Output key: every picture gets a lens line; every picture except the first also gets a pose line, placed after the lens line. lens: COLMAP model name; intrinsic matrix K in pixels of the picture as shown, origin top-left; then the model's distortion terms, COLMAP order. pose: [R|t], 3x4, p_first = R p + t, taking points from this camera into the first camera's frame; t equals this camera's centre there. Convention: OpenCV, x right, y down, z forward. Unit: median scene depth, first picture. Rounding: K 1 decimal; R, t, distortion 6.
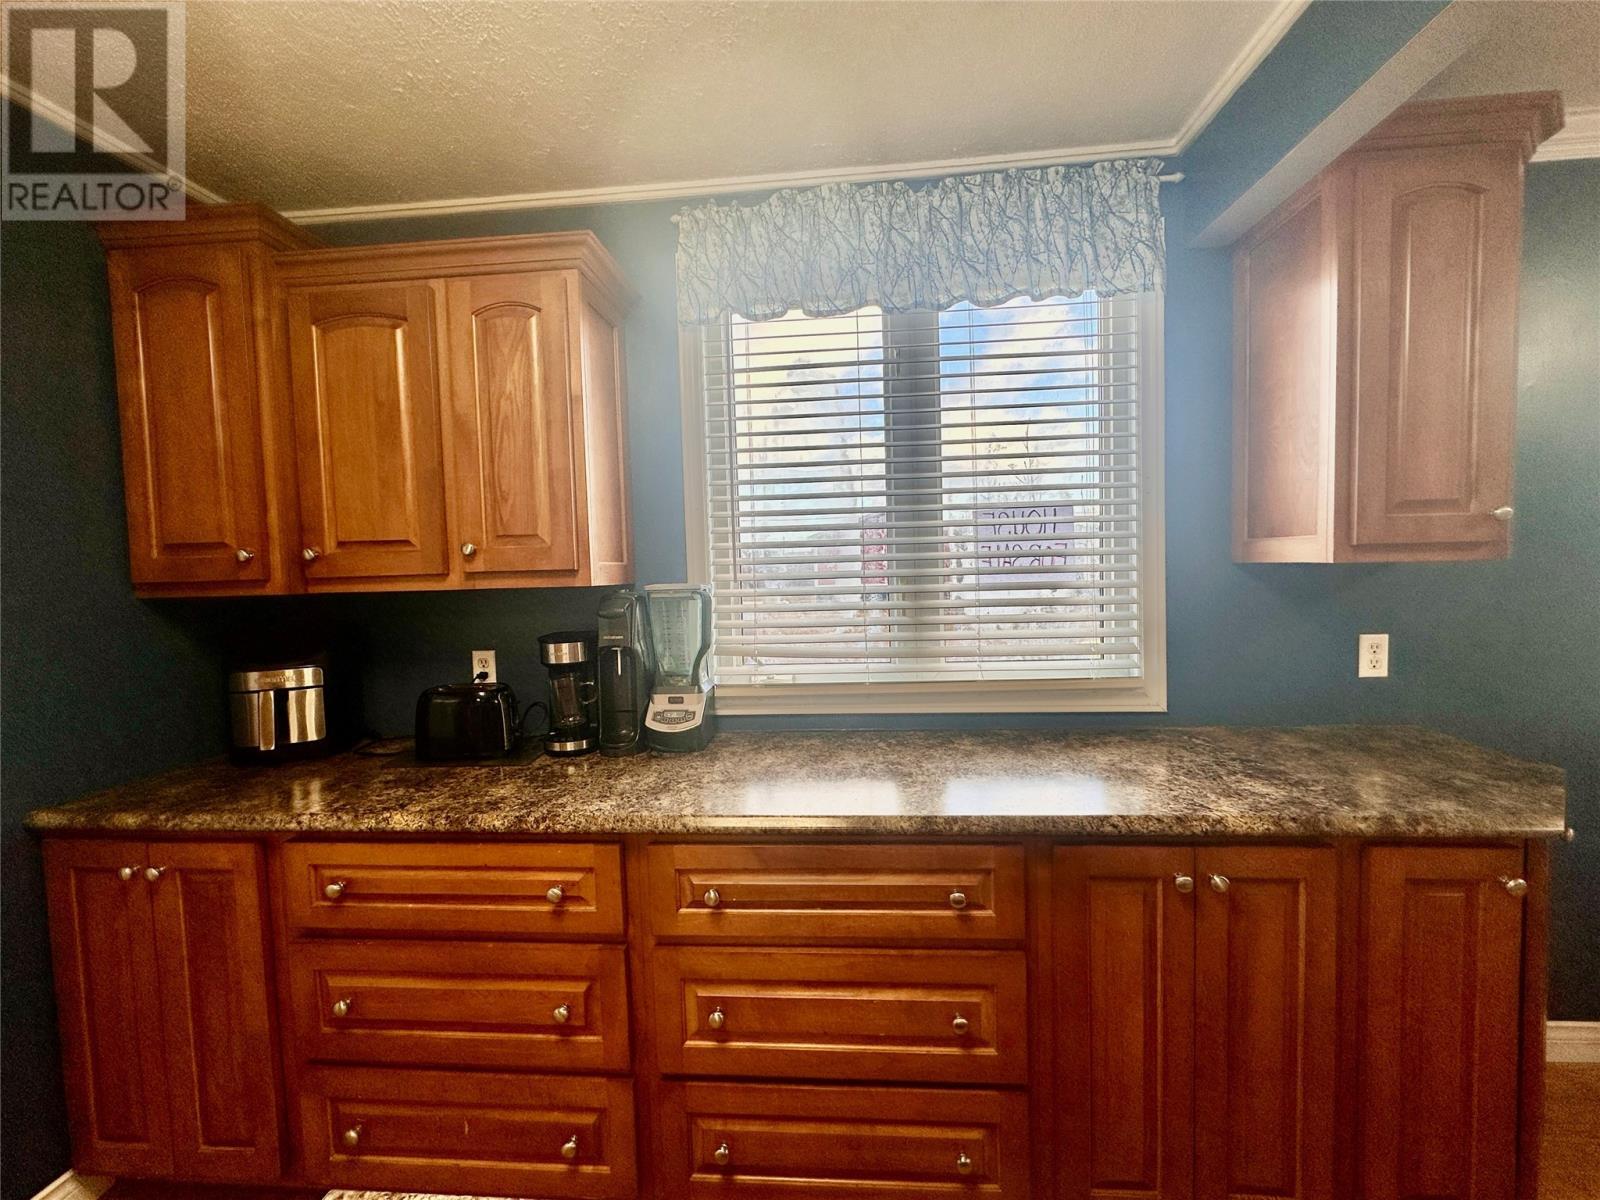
lens RADIAL K [[649.8, 0, 788.5], [0, 649.8, 605.7], [0, 0, 1]] dist [-0.002205, -0.000241]
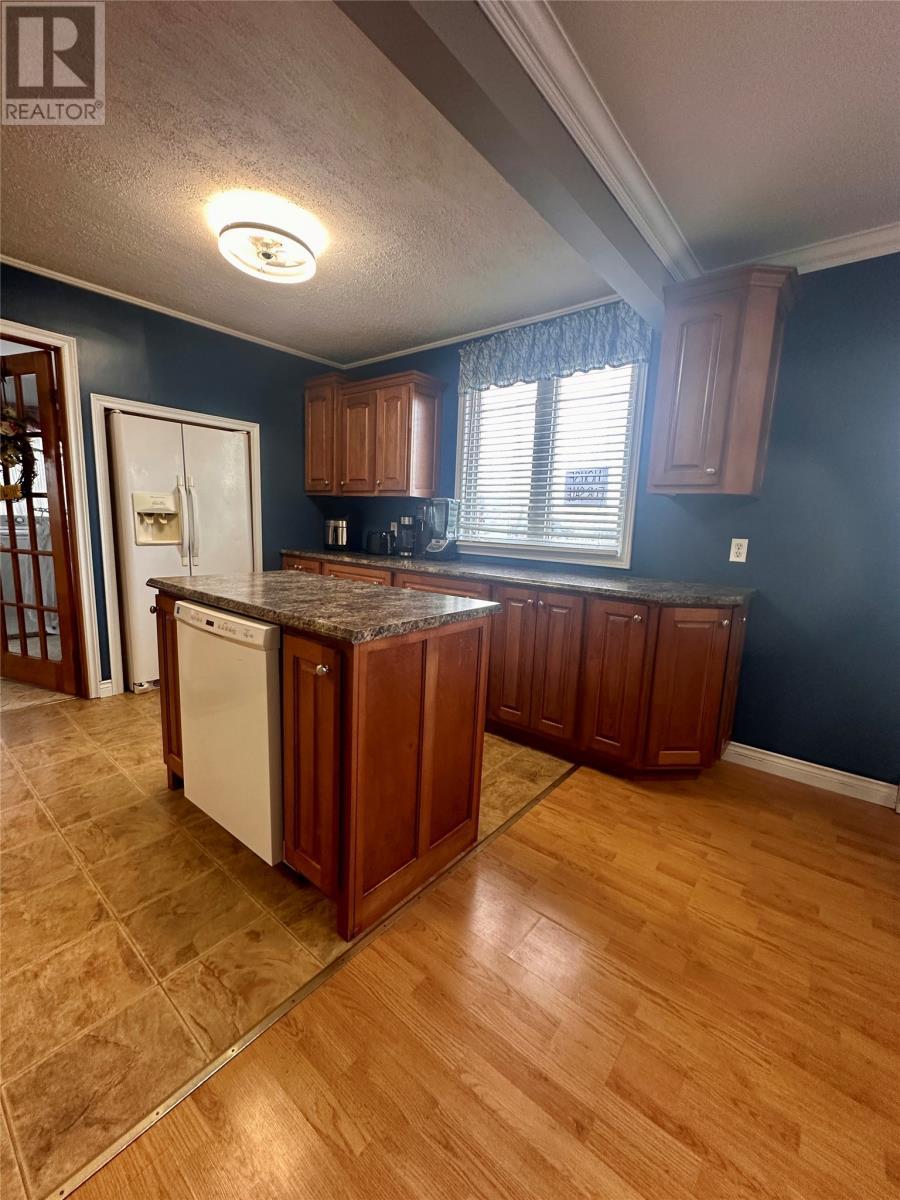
lens RADIAL K [[487.3, 0, 433.3], [0, 487.3, 600.8], [0, 0, 1]] dist [-0.002205, -0.000241]
pose [[0.809879, 0.156911, -0.565221, 1.026520], [-0.092709, 0.985688, 0.140798, 0.108803], [0.579224, -0.061628, 0.812835, -0.696078]]
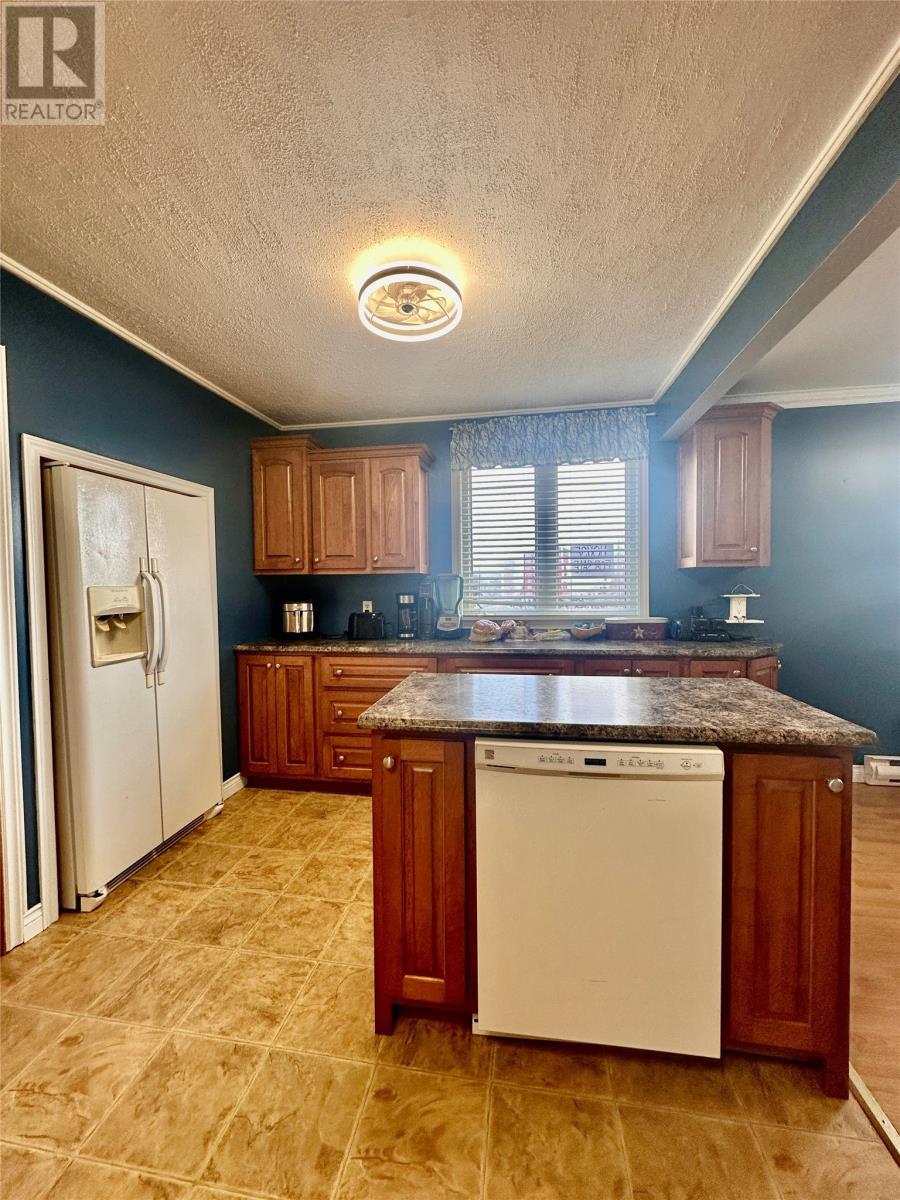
lens RADIAL K [[487.3, 0, 434.9], [0, 487.3, 598.0], [0, 0, 1]] dist [-0.002205, -0.000241]
pose [[0.995051, 0.020373, -0.097252, -0.042814], [-0.022209, 0.999594, -0.017836, 0.101254], [0.096849, 0.019908, 0.995100, -0.930974]]
